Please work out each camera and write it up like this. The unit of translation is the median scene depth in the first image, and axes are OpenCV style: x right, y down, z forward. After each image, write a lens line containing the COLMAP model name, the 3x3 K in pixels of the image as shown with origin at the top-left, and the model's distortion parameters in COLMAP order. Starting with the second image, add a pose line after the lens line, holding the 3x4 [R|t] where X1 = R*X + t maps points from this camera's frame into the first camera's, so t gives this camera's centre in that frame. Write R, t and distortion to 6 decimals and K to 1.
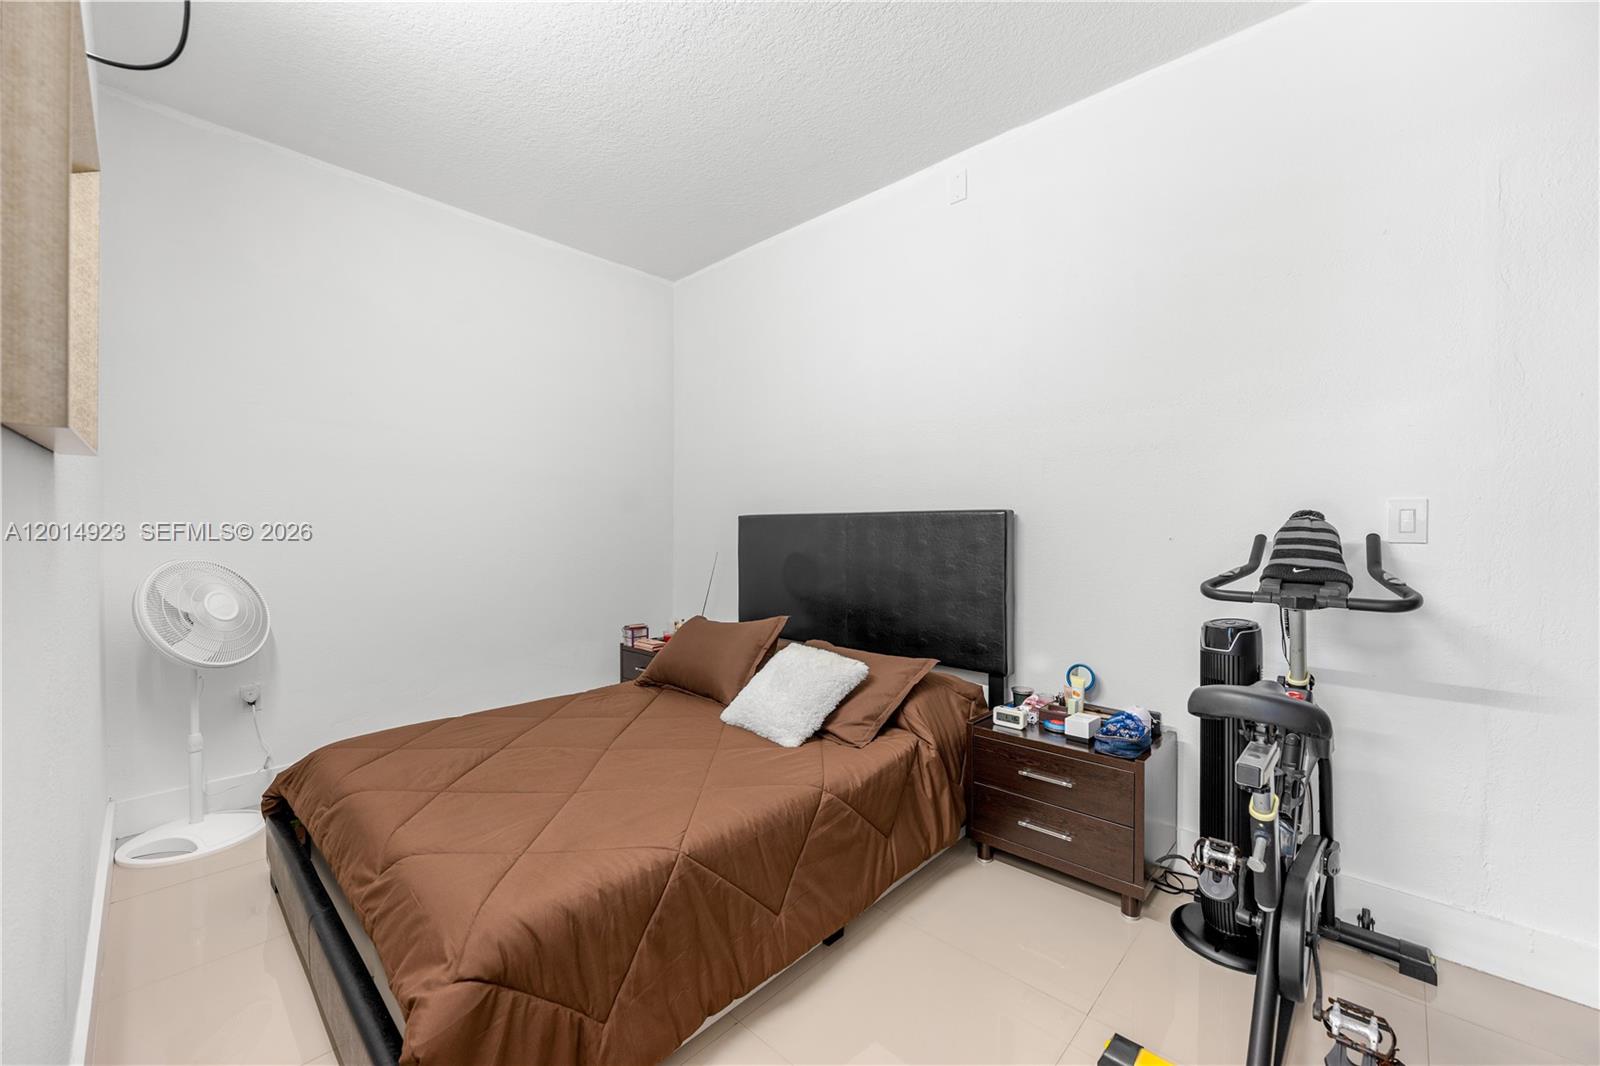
lens RADIAL K [[631.2, 0, 803.8], [0, 631.2, 546.6], [0, 0, 1]] dist [0.000854, 0.000419]
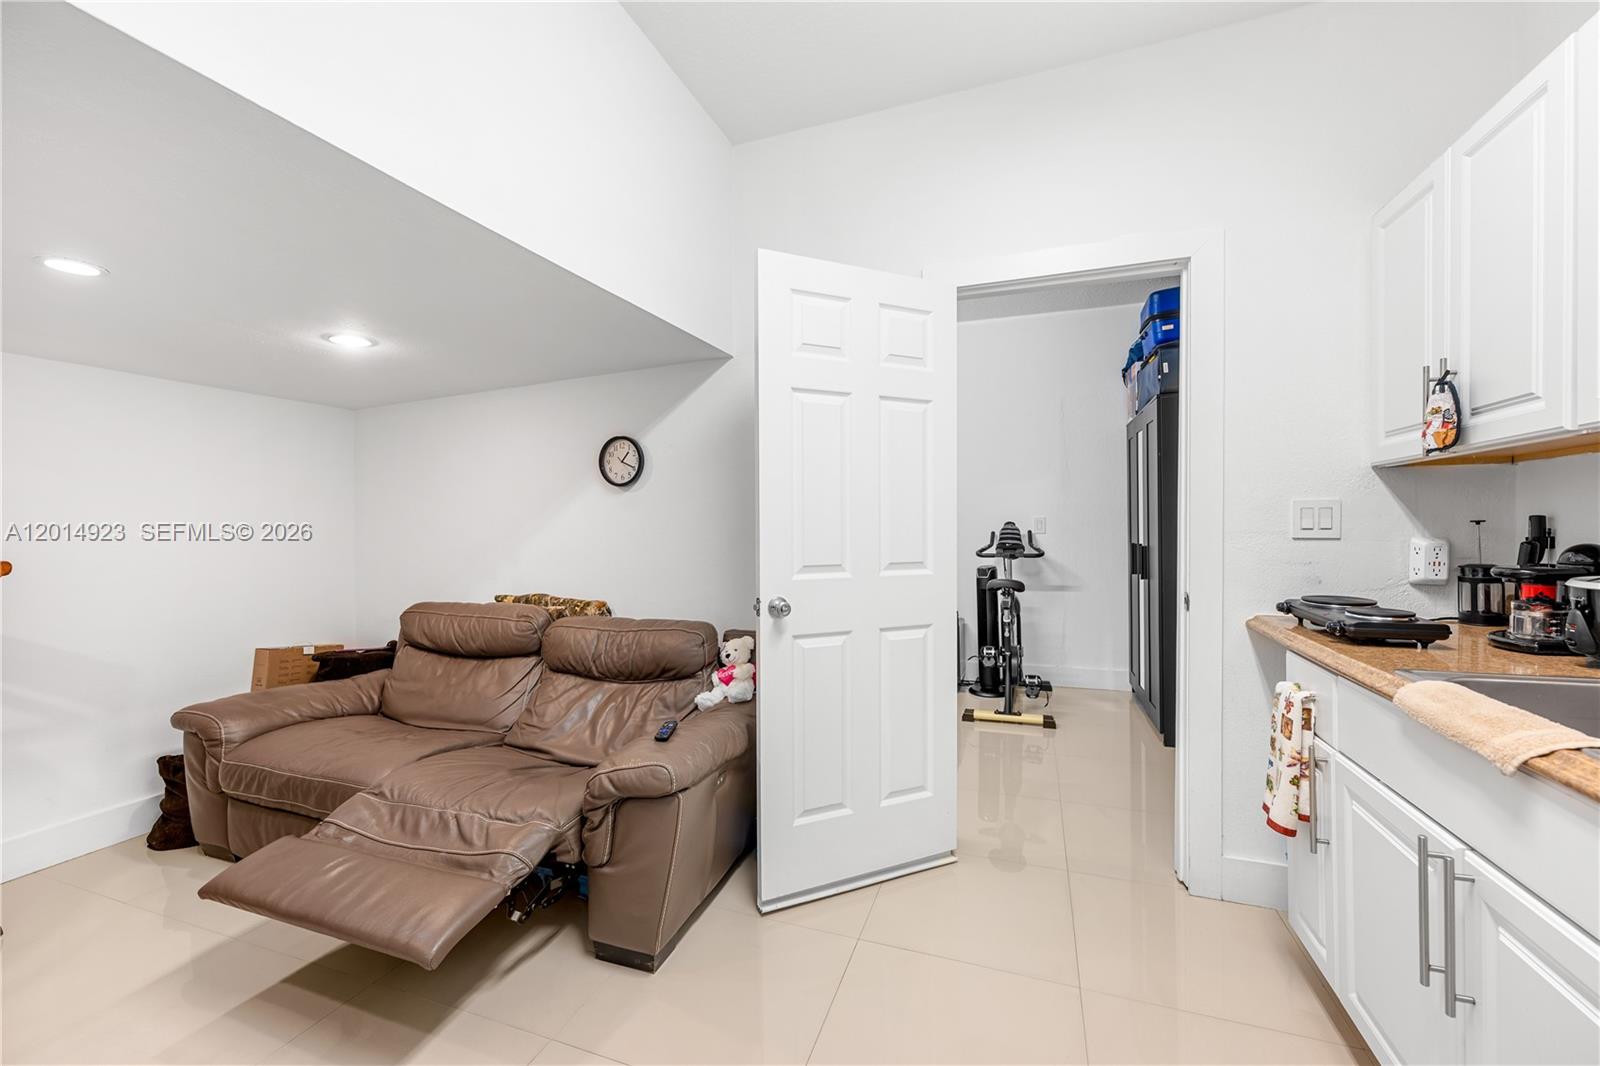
lens RADIAL K [[631.2, 0, 797.3], [0, 631.2, 534.5], [0, 0, 1]] dist [0.000854, 0.000419]
pose [[0.922103, -0.025265, 0.386120, -1.058480], [0.030013, 0.999530, -0.006272, -0.015278], [-0.385780, 0.017372, 0.922427, -1.108461]]
